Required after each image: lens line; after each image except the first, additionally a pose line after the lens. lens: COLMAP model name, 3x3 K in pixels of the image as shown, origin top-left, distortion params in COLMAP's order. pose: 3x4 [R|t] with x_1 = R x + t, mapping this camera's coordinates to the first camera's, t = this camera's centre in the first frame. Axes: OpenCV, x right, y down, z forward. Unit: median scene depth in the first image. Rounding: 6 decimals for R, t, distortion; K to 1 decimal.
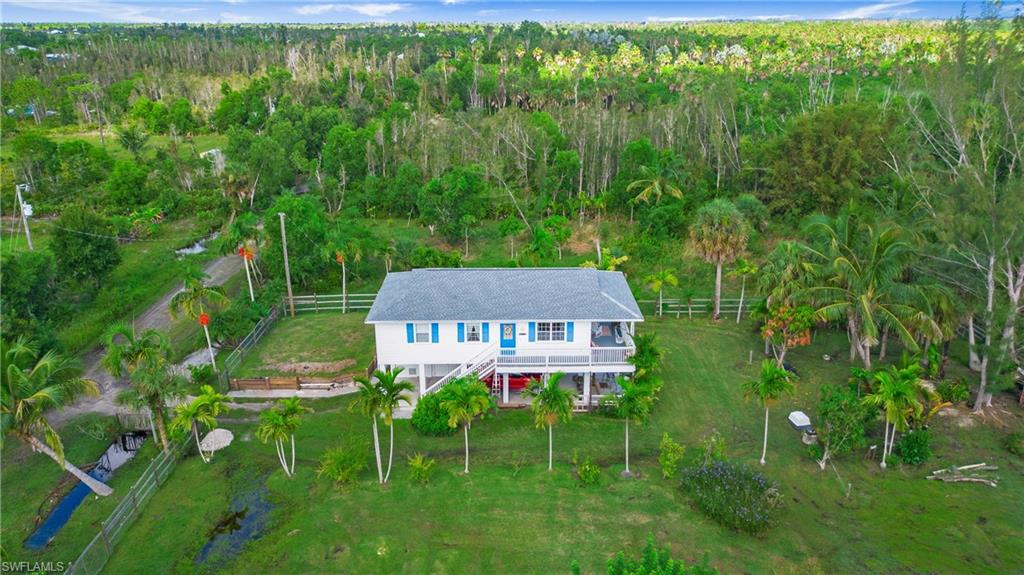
lens RADIAL K [[719.6, 0, 508.9], [0, 719.6, 285.2], [0, 0, 1]] dist [0.070273, -0.074763]
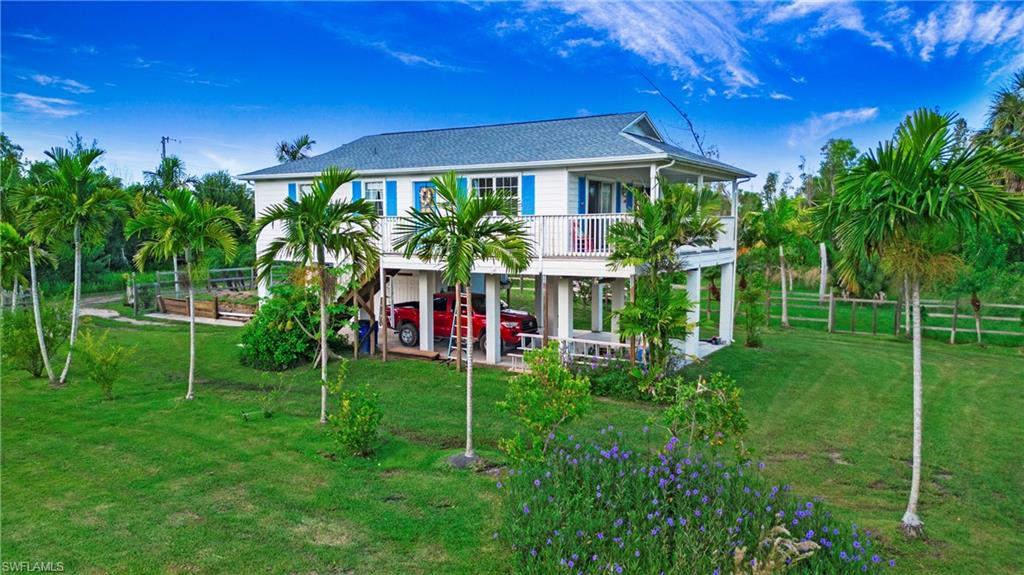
lens RADIAL K [[719.6, 0, 508.9], [0, 719.6, 285.2], [0, 0, 1]] dist [0.070273, -0.074763]
pose [[0.845466, 0.050543, -0.531633, 0.330691], [-0.187158, 0.960416, -0.206333, 0.221156], [0.500160, 0.273947, 0.821458, 0.620873]]
